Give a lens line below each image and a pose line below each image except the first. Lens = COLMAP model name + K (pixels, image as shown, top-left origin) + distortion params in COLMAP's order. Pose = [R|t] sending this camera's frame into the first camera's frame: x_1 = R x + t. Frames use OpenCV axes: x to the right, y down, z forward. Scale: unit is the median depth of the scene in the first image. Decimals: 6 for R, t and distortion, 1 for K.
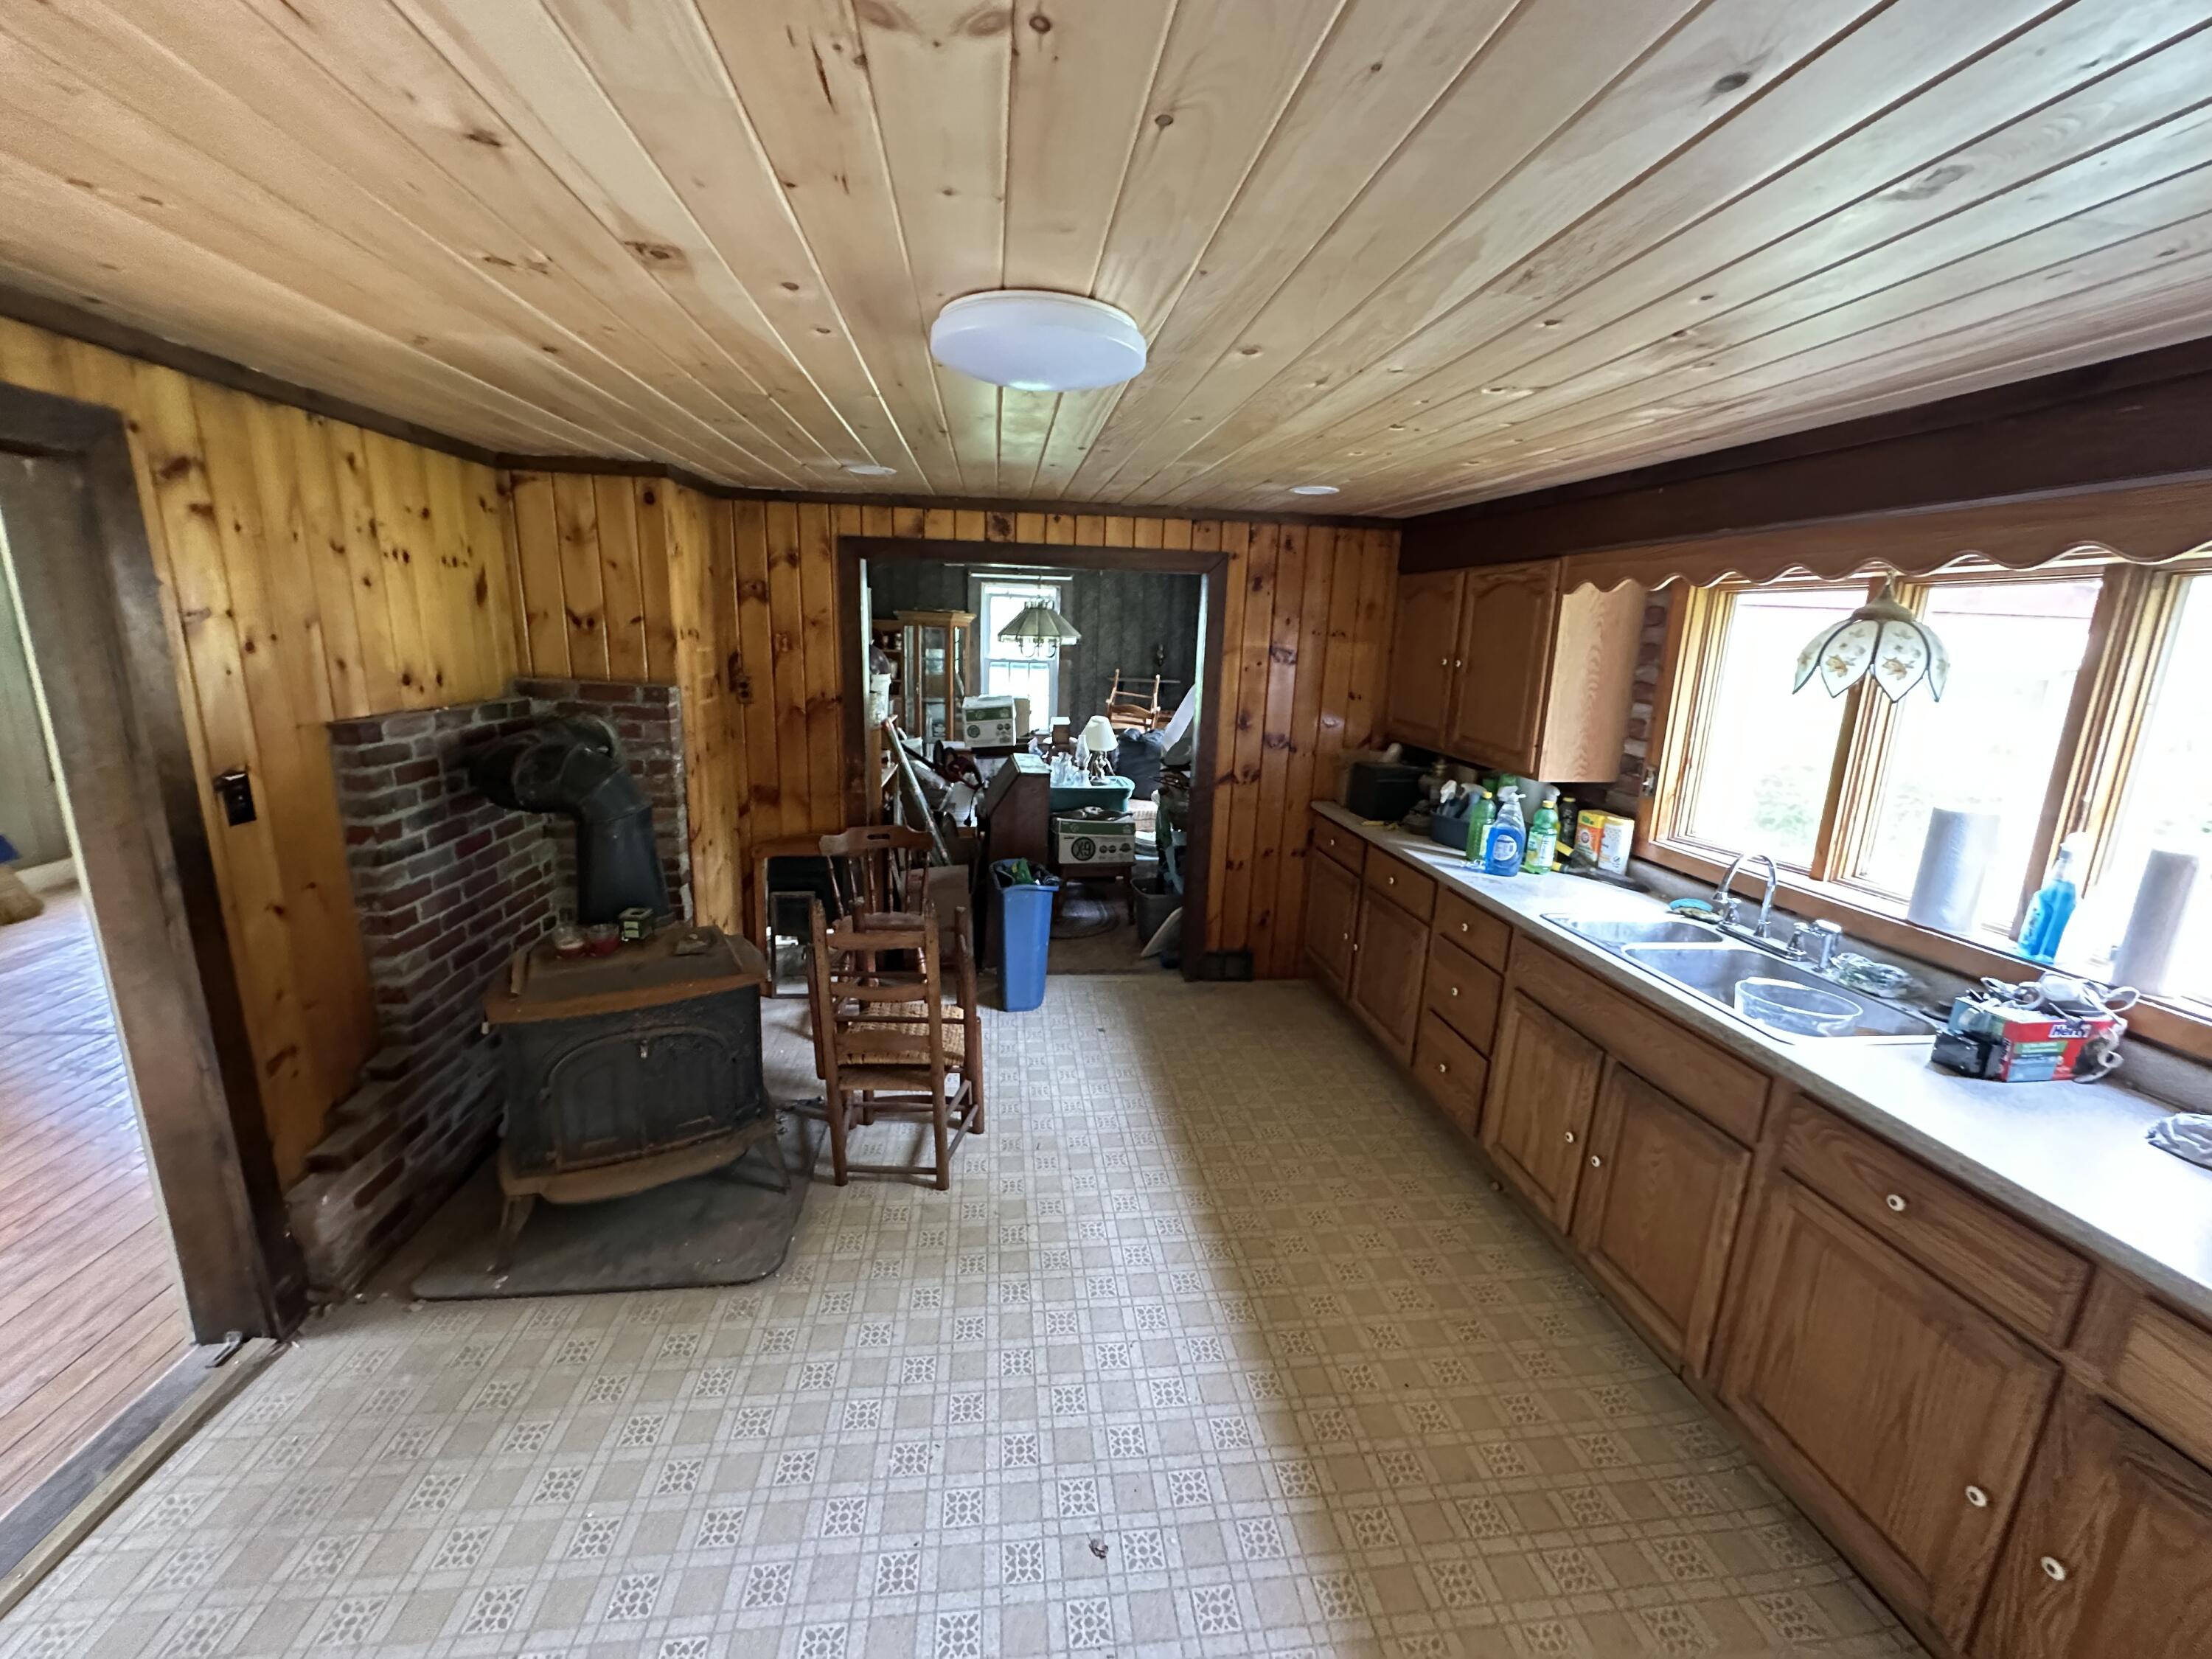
lens RADIAL K [[880.5, 0, 1104.6], [0, 880.5, 824.3], [0, 0, 1]] dist [-0.002749, 0.000369]
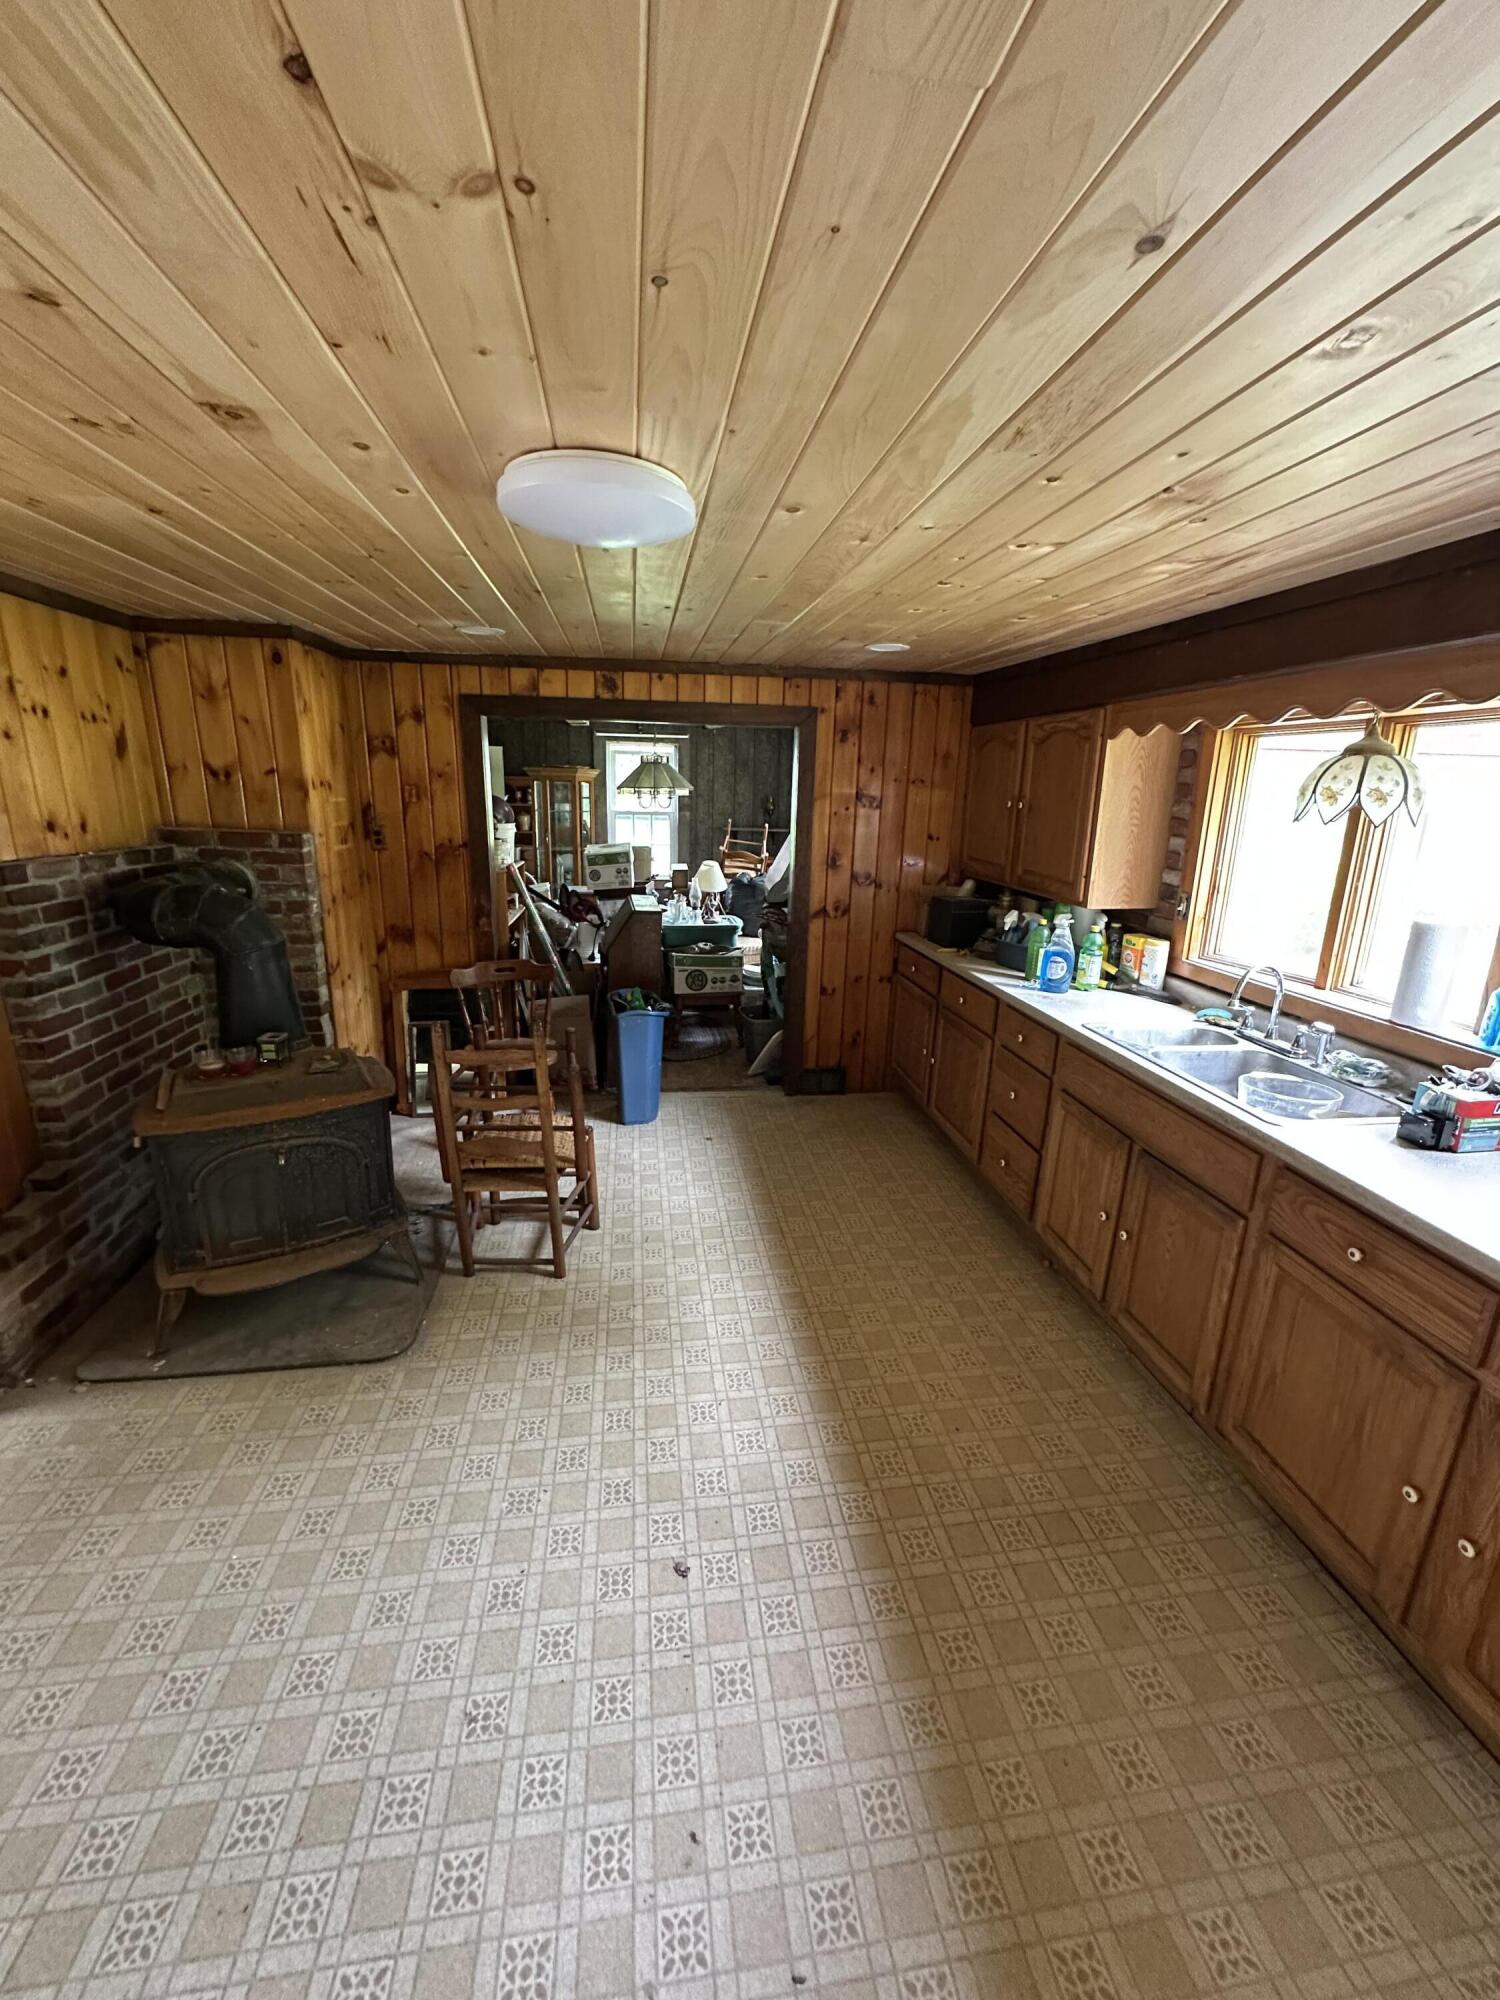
lens RADIAL K [[796.2, 0, 753.2], [0, 796.2, 995.1], [0, 0, 1]] dist [-0.002749, 0.000369]
pose [[0.999572, -0.016344, 0.024281, 0.049379], [0.015415, 0.999161, 0.037956, 0.020554], [-0.024881, -0.037565, 0.998984, -0.012079]]
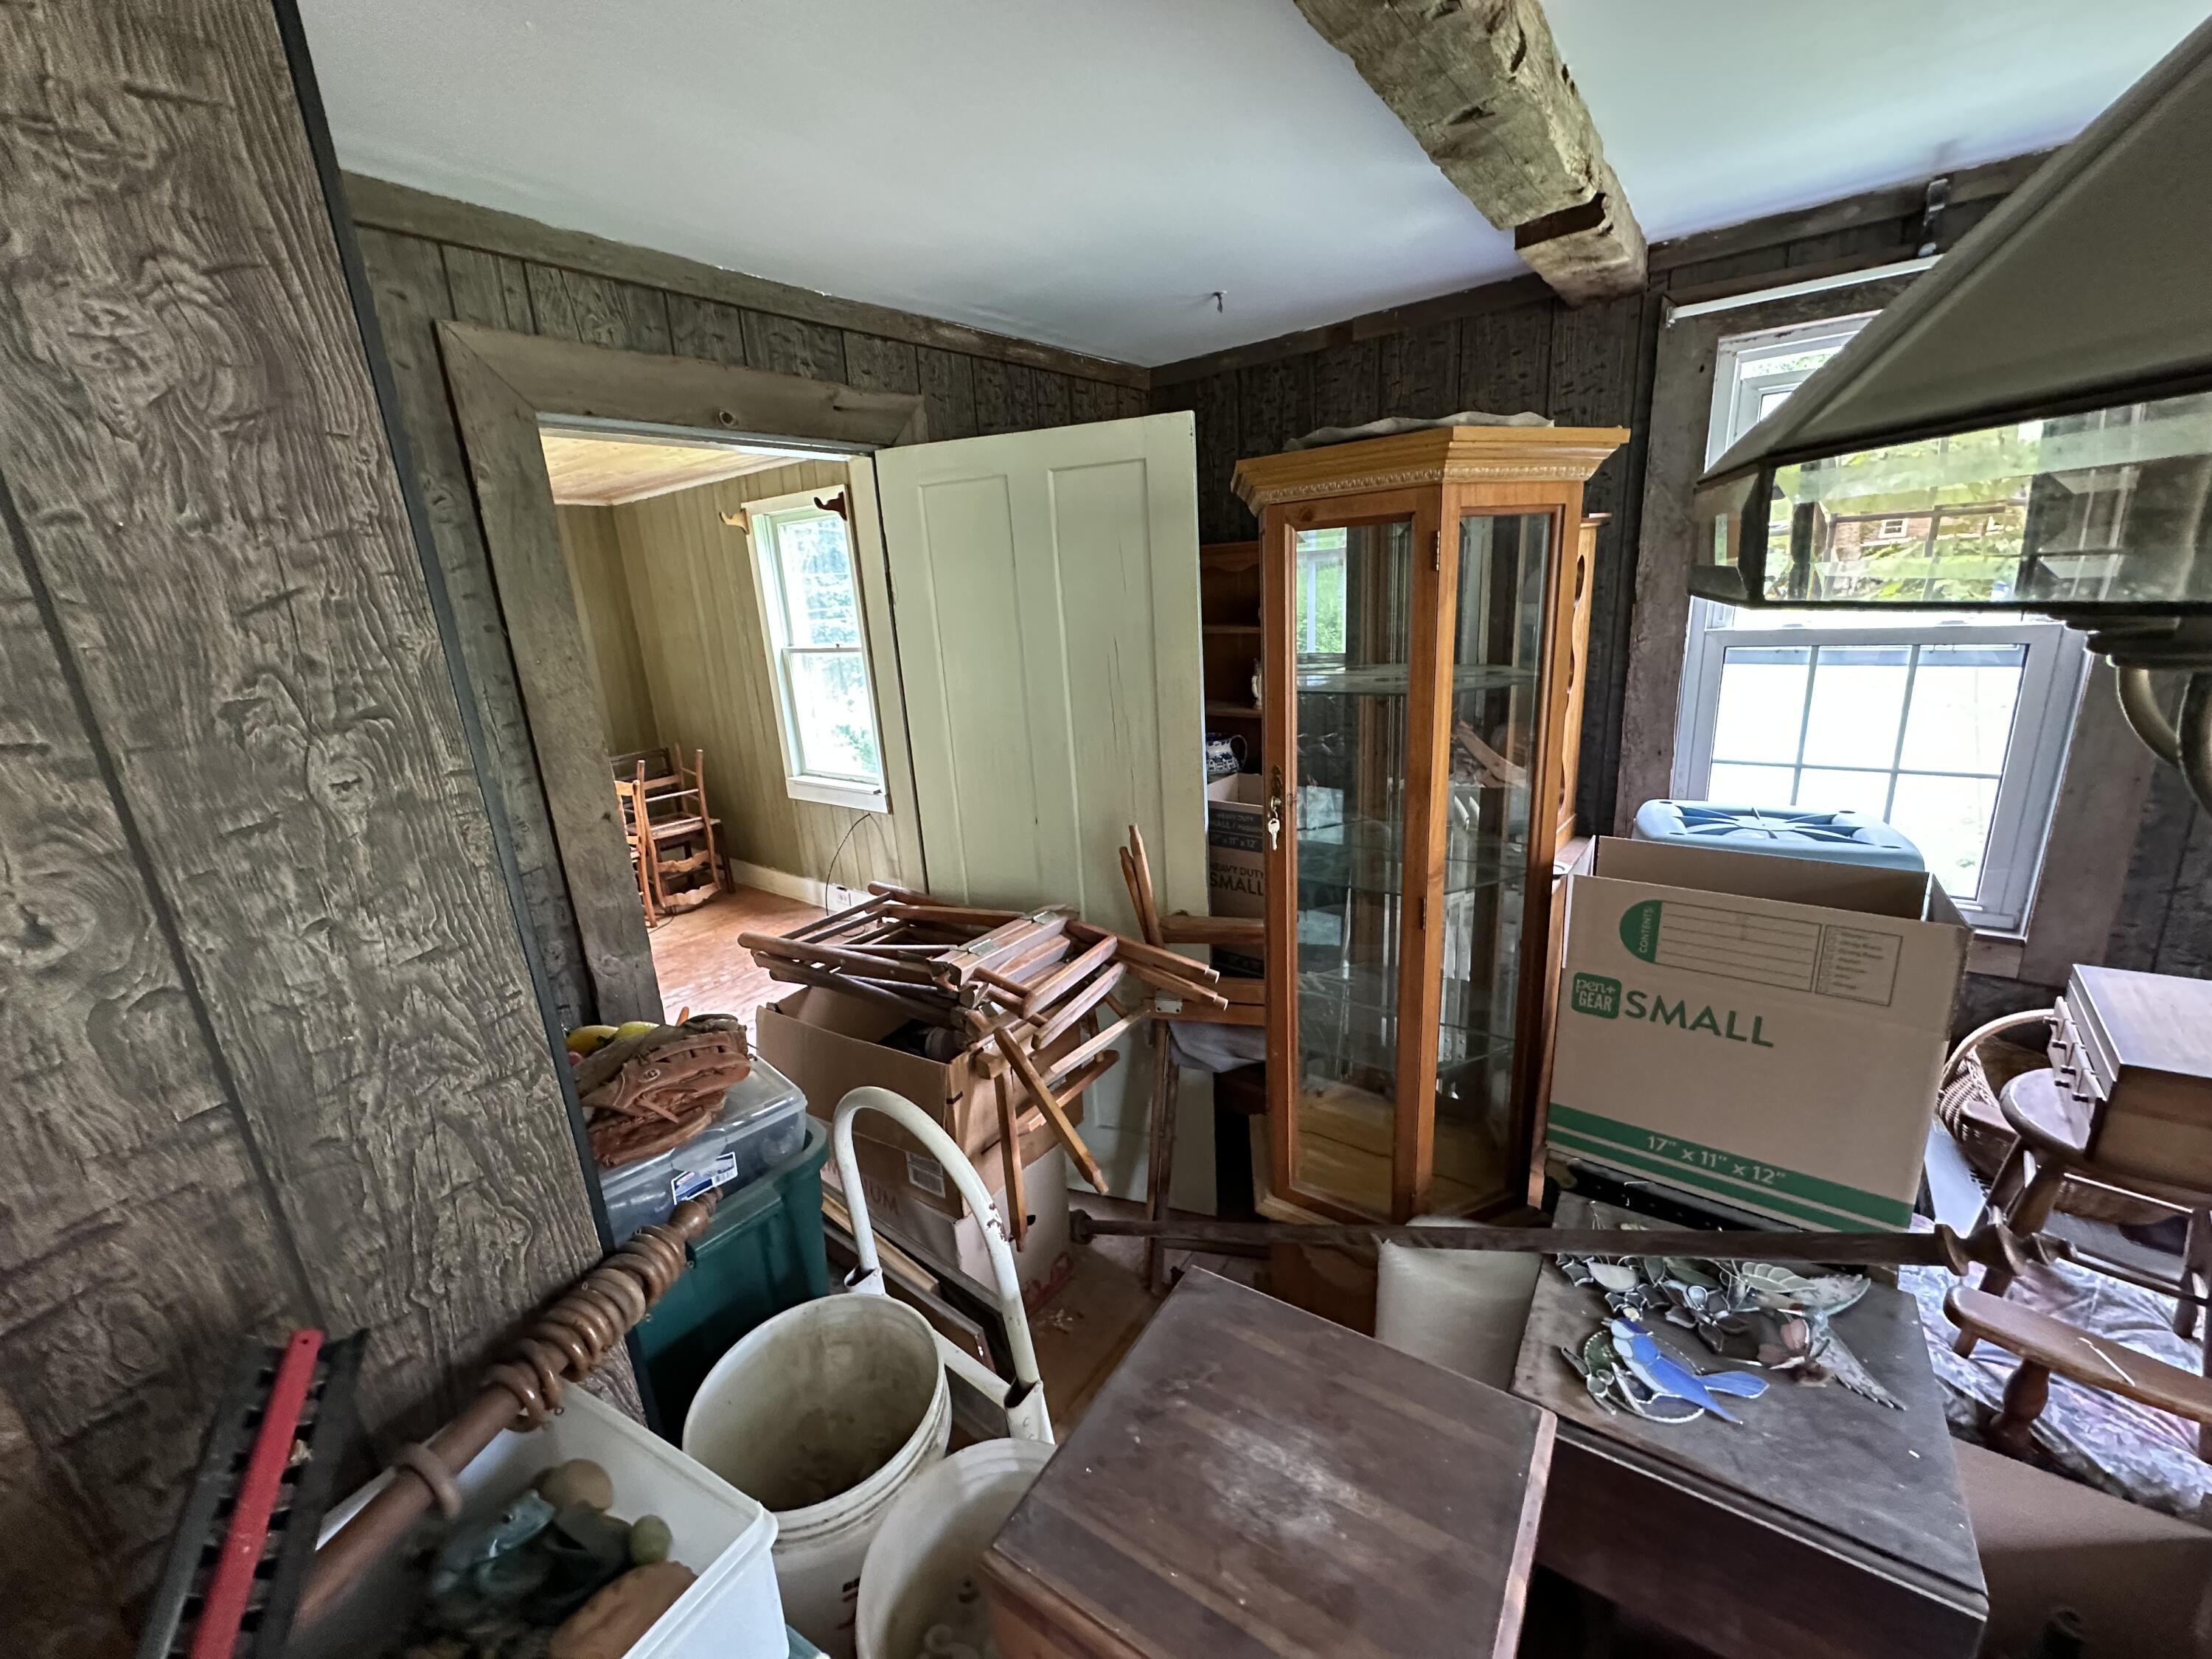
lens RADIAL K [[880.5, 0, 1104.6], [0, 880.5, 824.3], [0, 0, 1]] dist [-0.002749, 0.000369]
pose [[0.726903, 0.103189, -0.678943, -0.268960], [-0.063320, 0.994506, 0.083357, -0.483161], [0.683814, -0.017602, 0.729444, 2.312466]]
